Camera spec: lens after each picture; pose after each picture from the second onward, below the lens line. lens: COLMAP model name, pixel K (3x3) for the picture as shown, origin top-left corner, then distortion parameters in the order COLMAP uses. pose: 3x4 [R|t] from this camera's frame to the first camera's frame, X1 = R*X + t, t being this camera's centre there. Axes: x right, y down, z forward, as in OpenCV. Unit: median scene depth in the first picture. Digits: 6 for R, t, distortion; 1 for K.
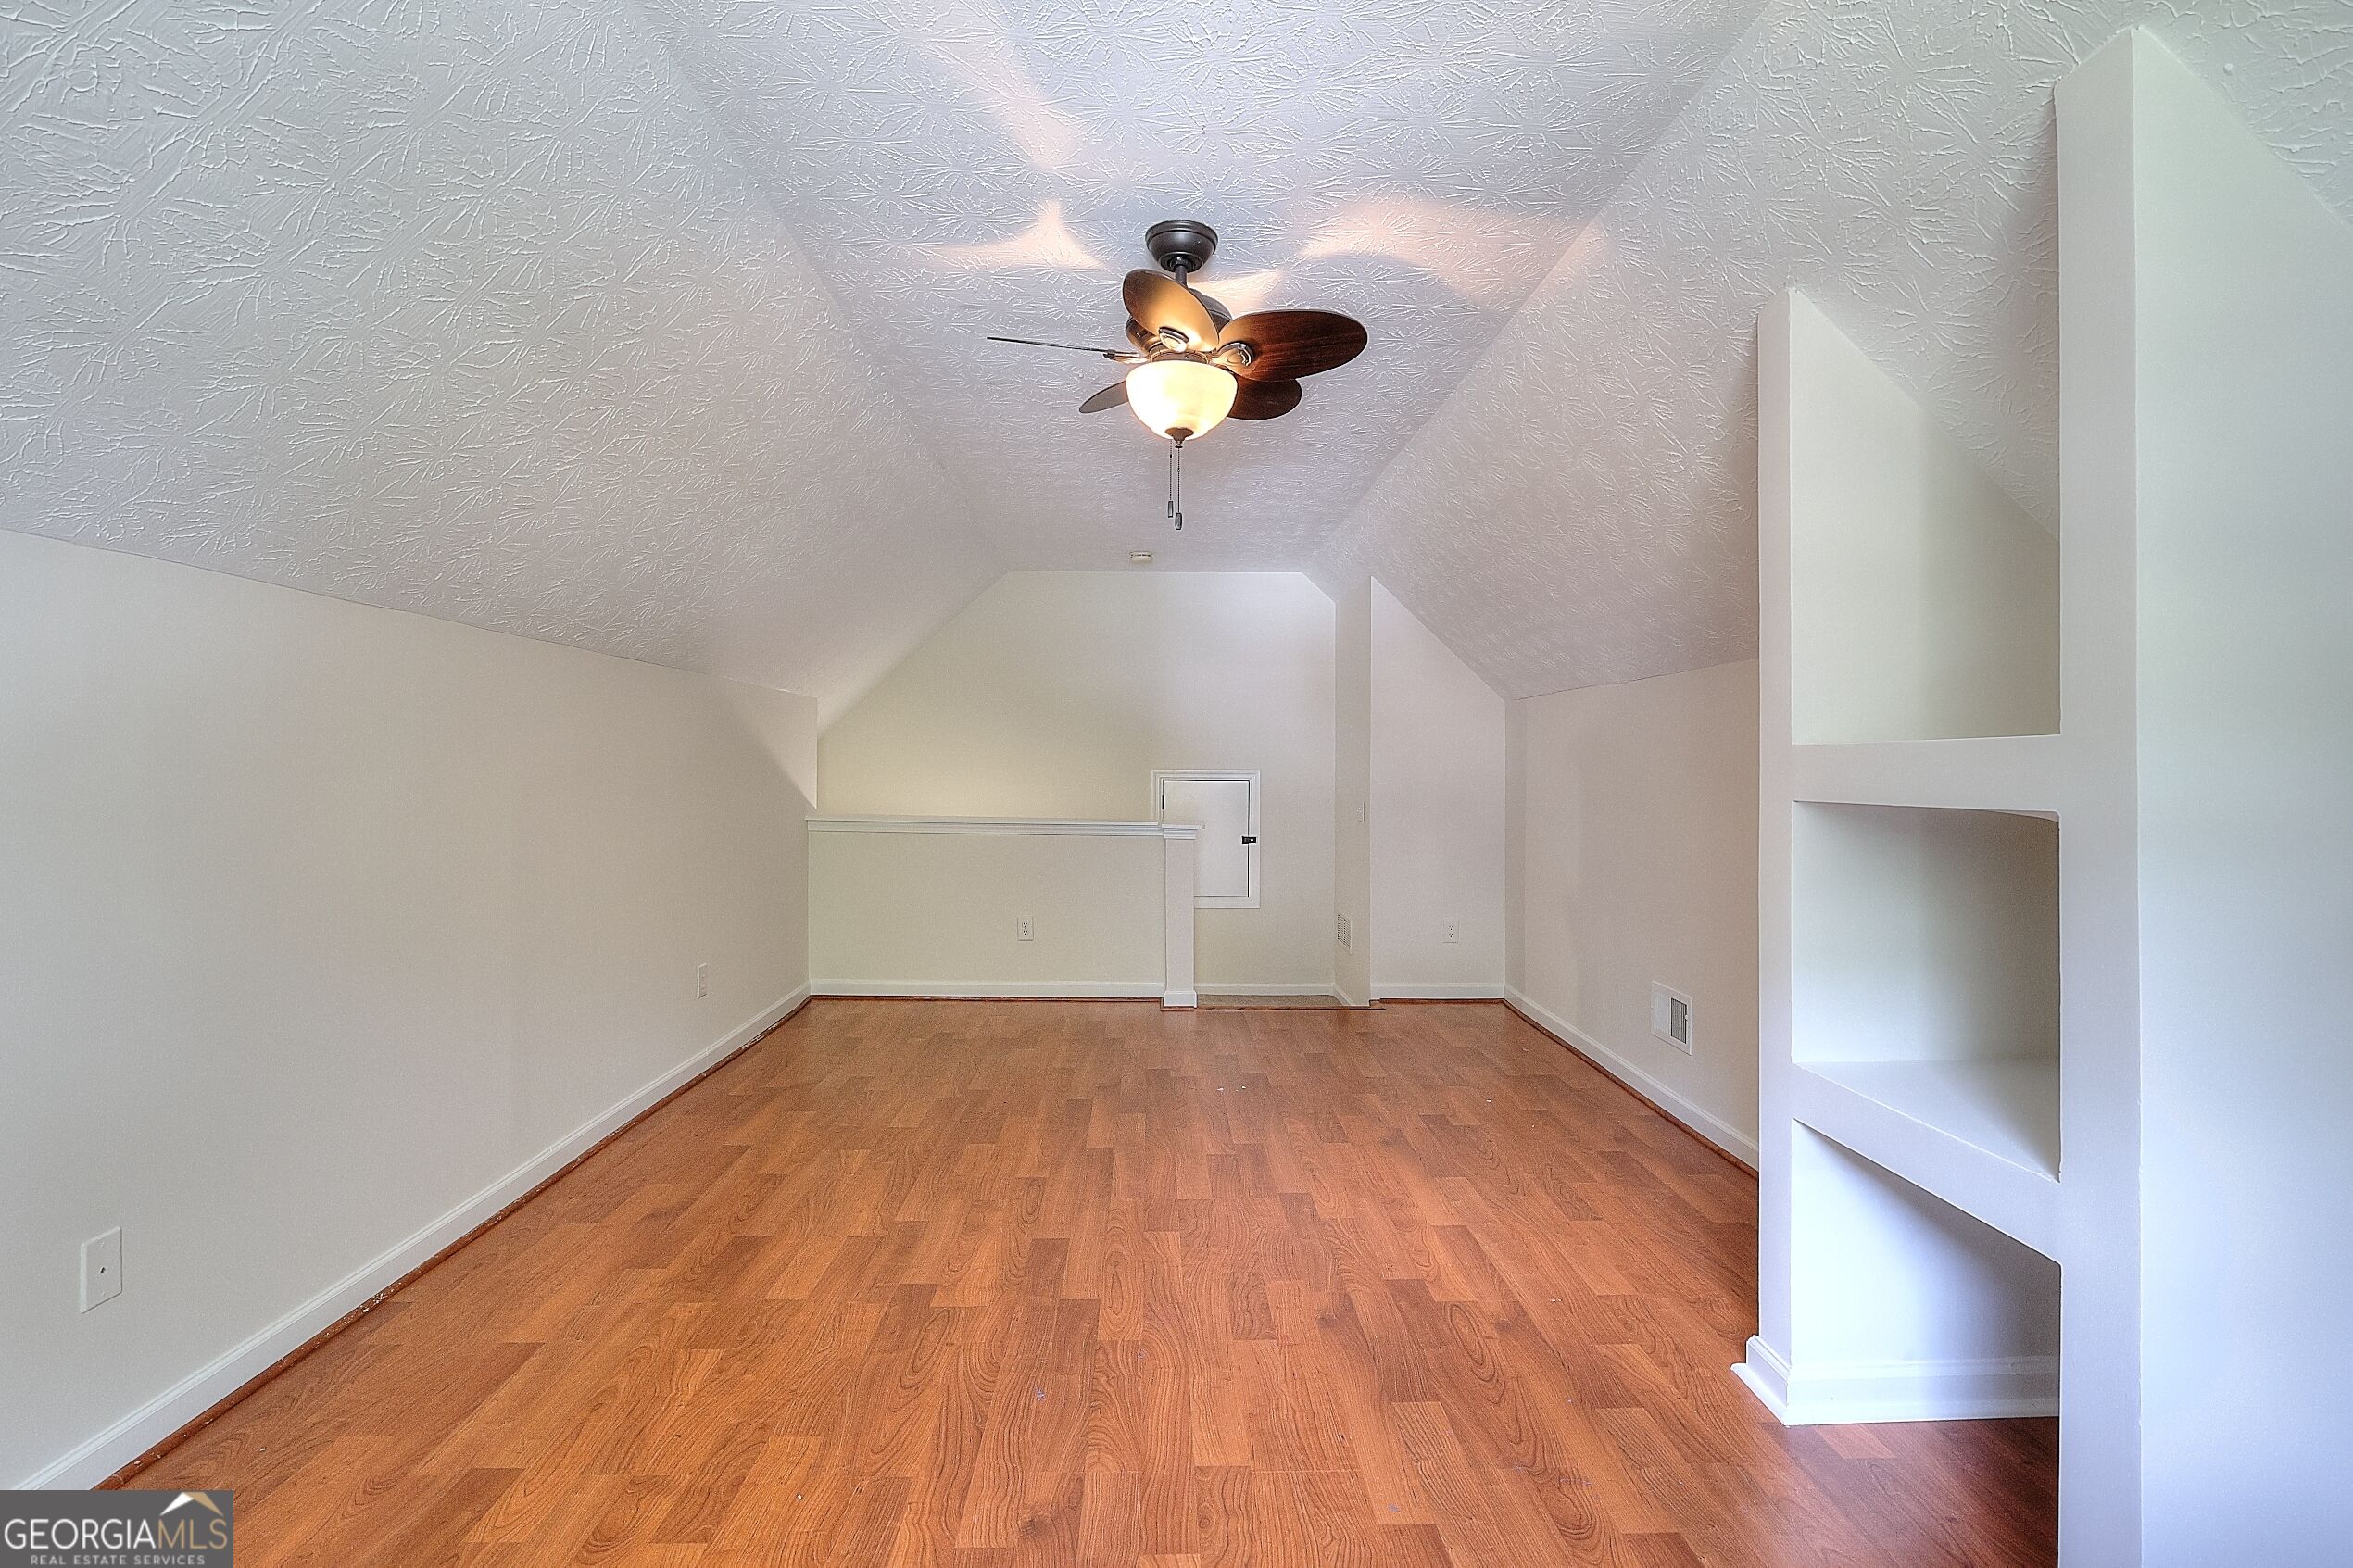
lens RADIAL K [[1090.1, 0, 1178.8], [0, 1090.1, 770.4], [0, 0, 1]] dist [-0.001214, -0.000167]
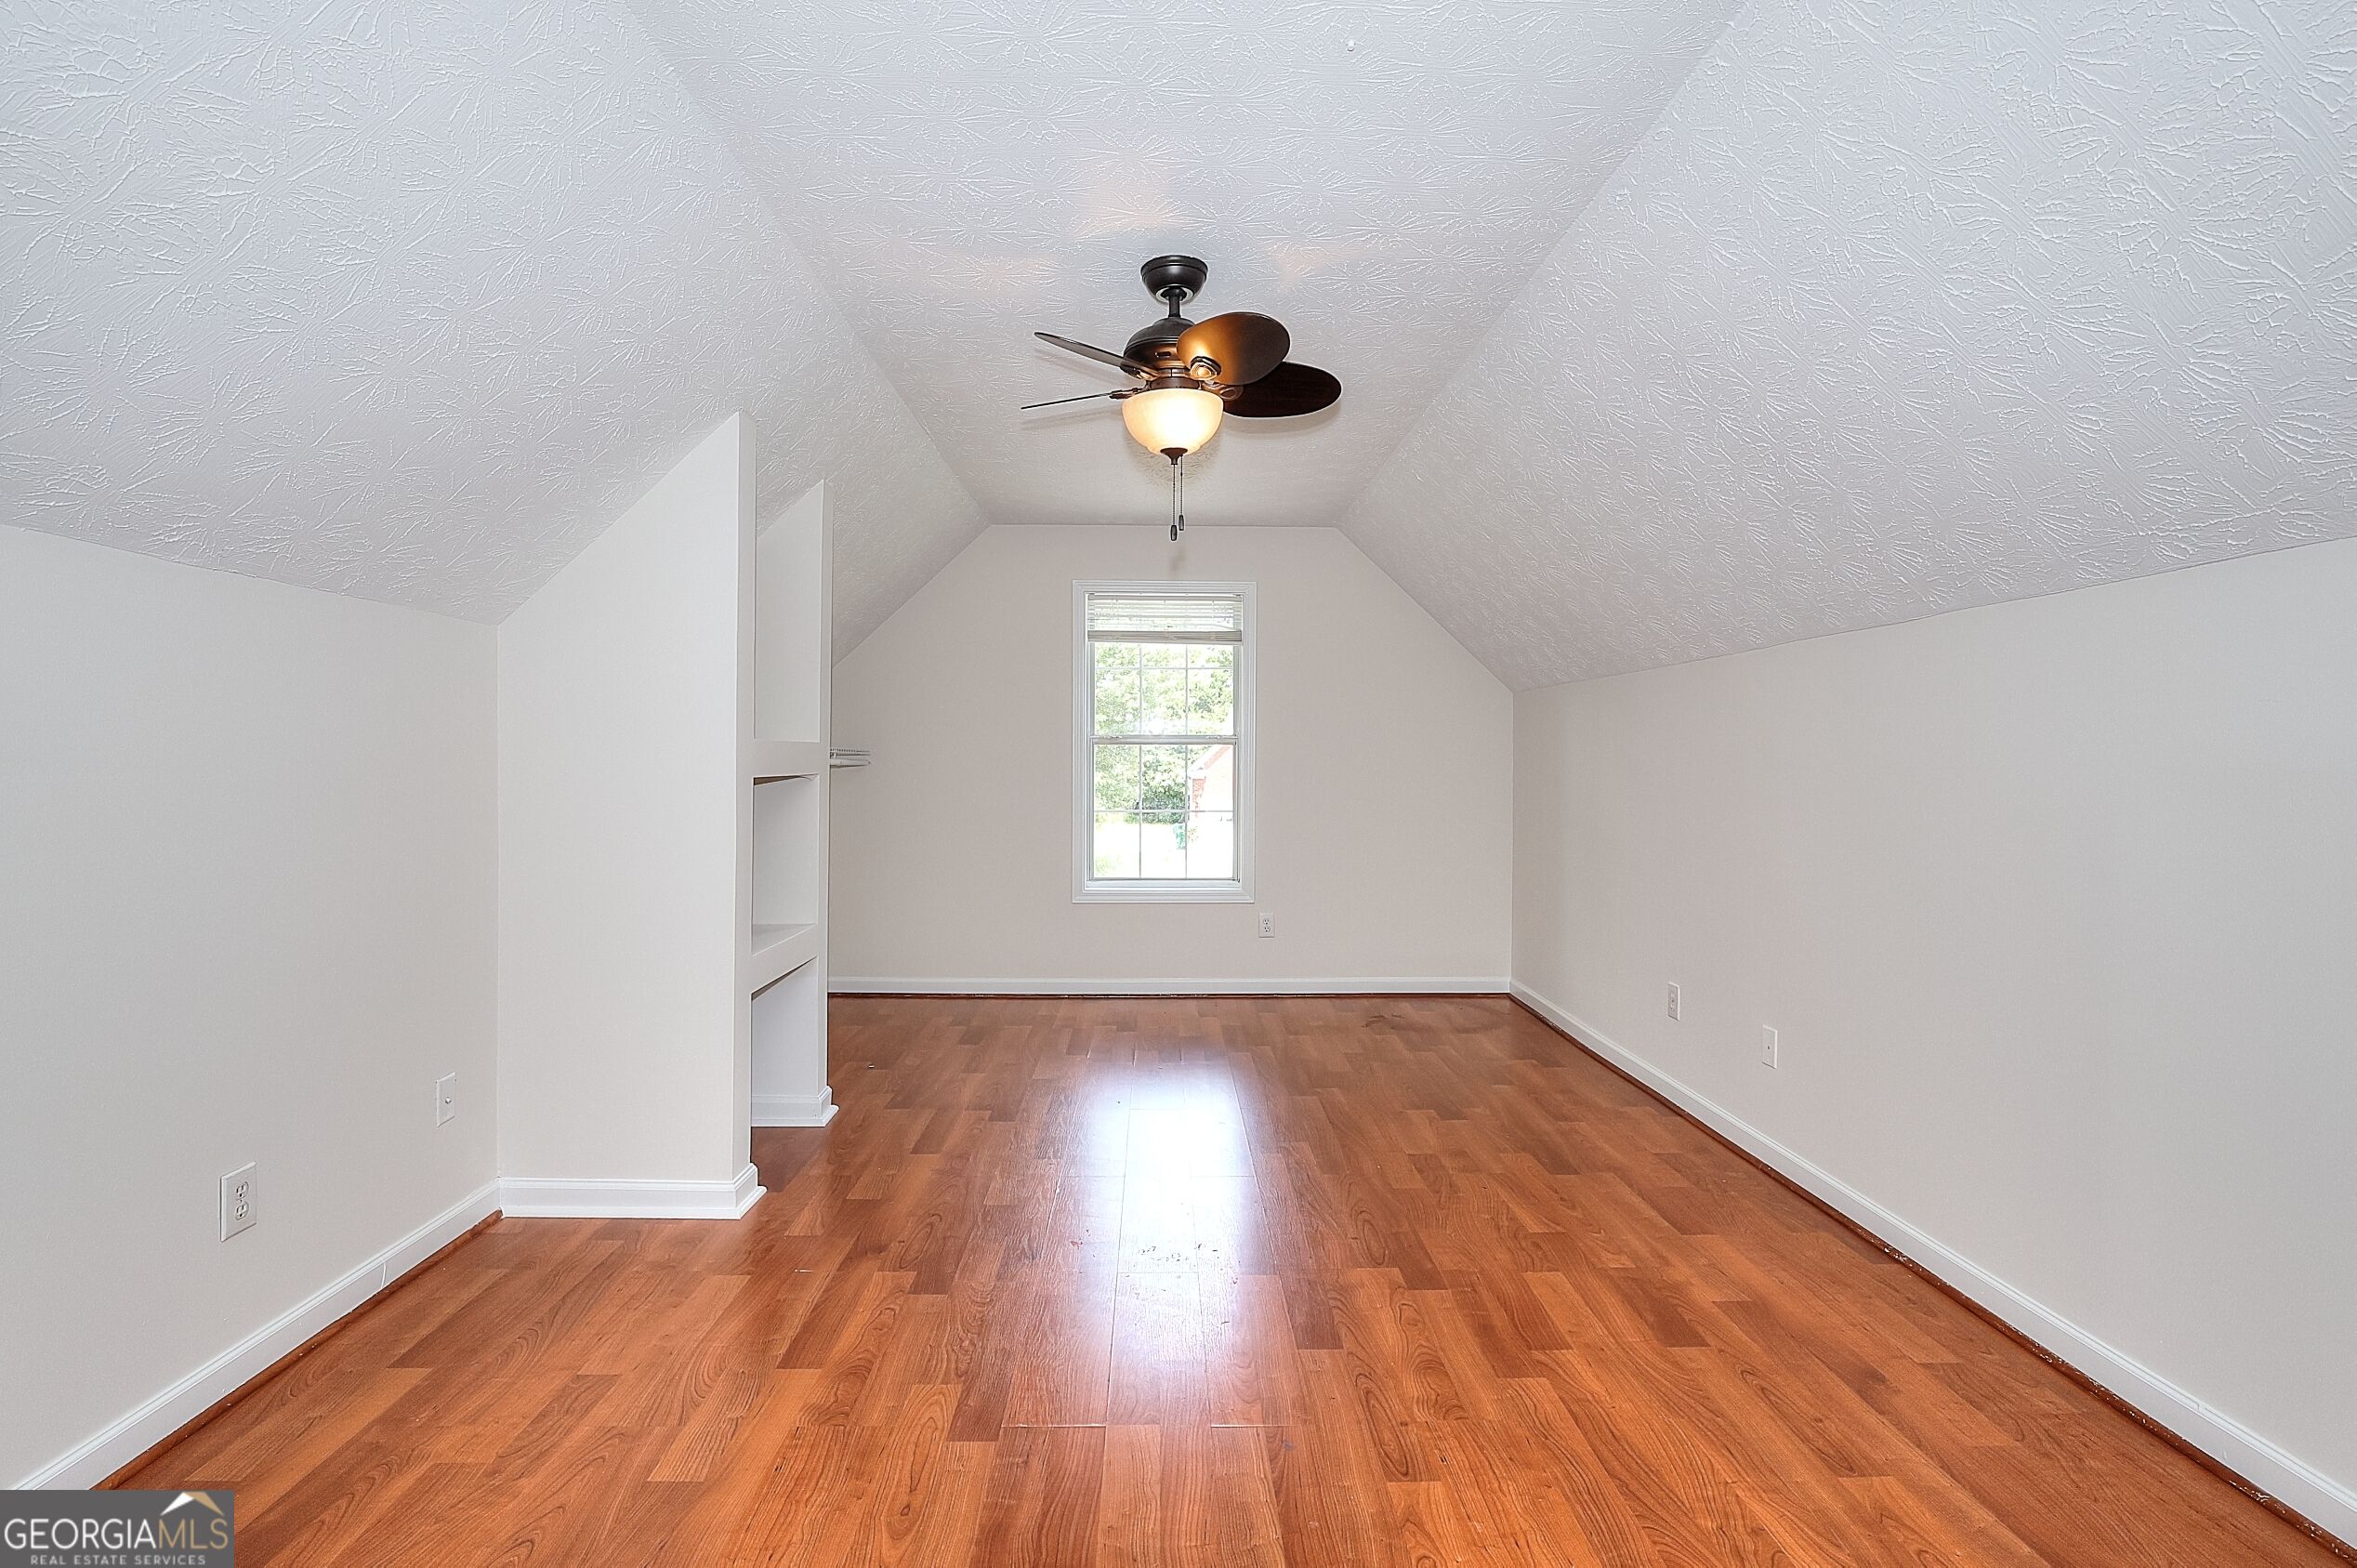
lens RADIAL K [[1092.1, 0, 1180.8], [0, 1092.1, 770.4], [0, 0, 1]] dist [-0.001214, -0.000167]
pose [[-0.999919, -0.012112, 0.003941, -0.013246], [-0.012064, 0.999857, 0.011884, -0.004723], [-0.004085, 0.011835, -0.999922, 1.941374]]
